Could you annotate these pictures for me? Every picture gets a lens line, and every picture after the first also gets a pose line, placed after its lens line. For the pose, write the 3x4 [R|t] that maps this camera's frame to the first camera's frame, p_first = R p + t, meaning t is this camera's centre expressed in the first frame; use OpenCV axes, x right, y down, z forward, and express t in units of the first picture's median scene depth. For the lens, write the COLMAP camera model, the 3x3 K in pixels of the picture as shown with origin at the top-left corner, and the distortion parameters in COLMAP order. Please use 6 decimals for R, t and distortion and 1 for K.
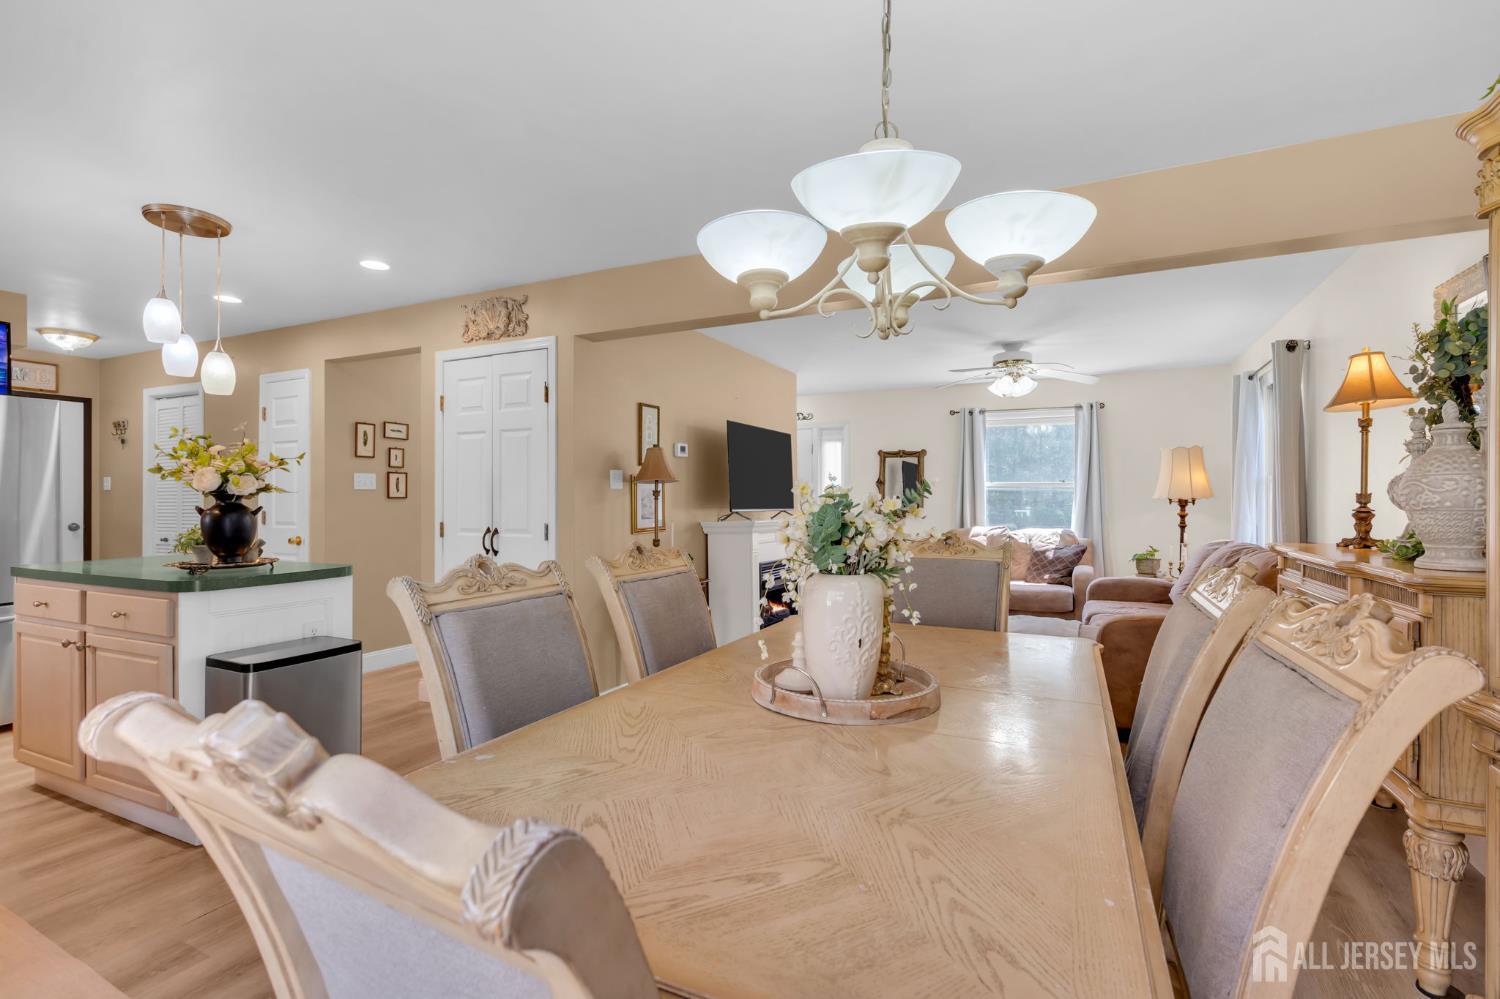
lens RADIAL K [[674.6, 0, 750.0], [0, 674.6, 499.5], [0, 0, 1]] dist [0.003436, 0.000155]
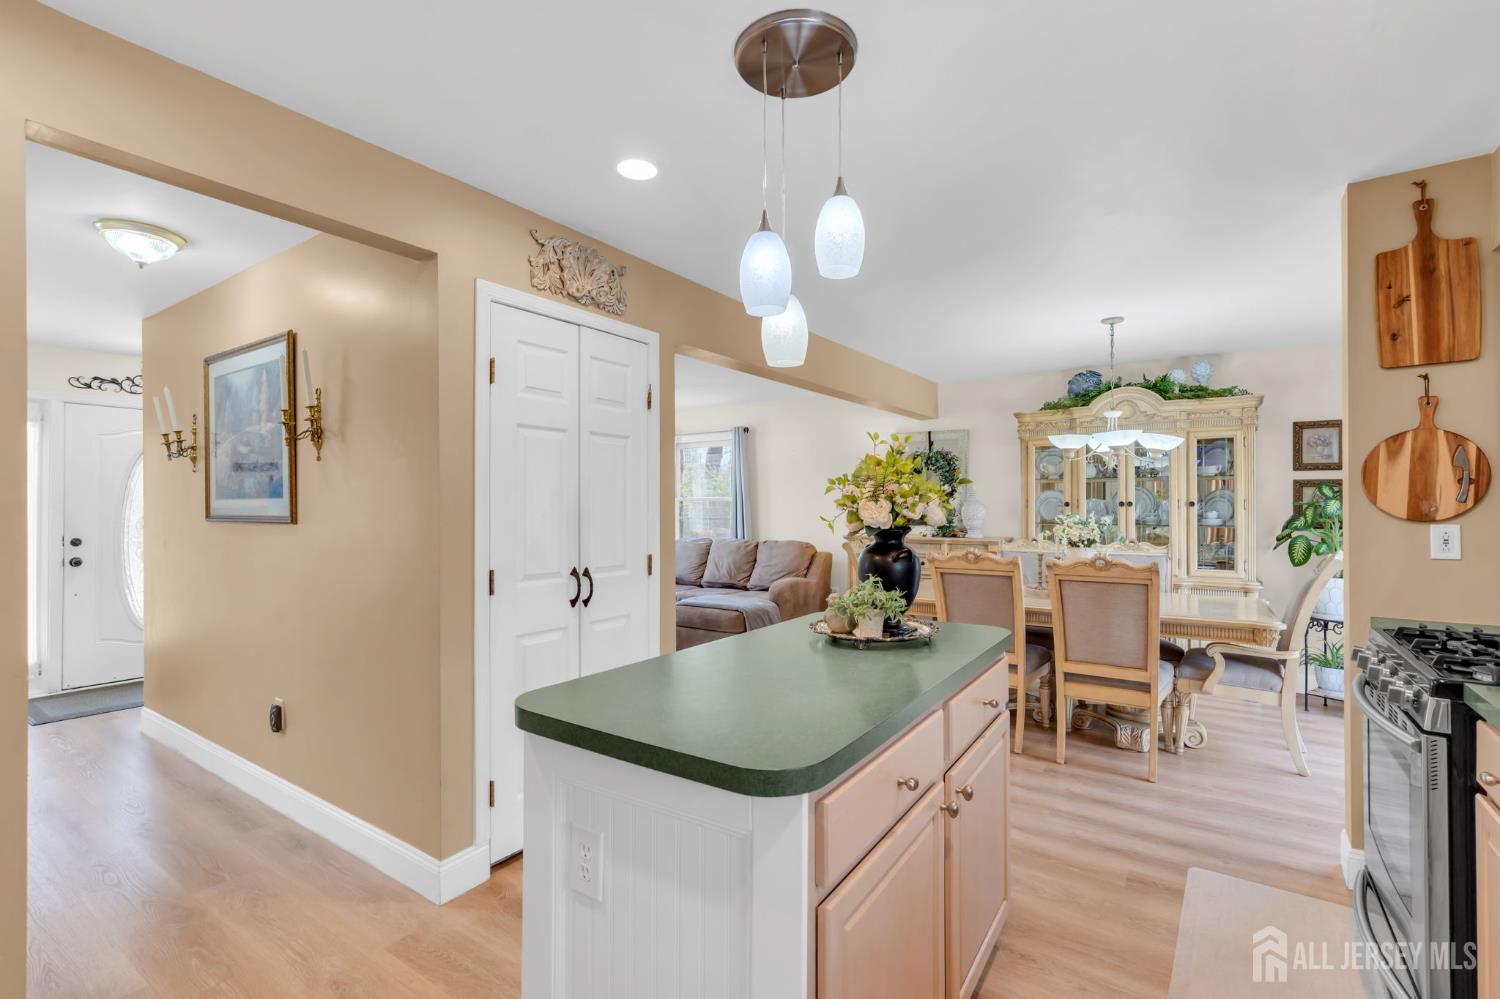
lens RADIAL K [[674.6, 0, 750.0], [0, 674.6, 499.5], [0, 0, 1]] dist [0.003436, 0.000155]
pose [[0.169892, 0.006536, 0.985441, -0.716373], [0.005659, 0.999955, -0.007608, -0.016224], [-0.985447, 0.006869, 0.169847, 0.481825]]
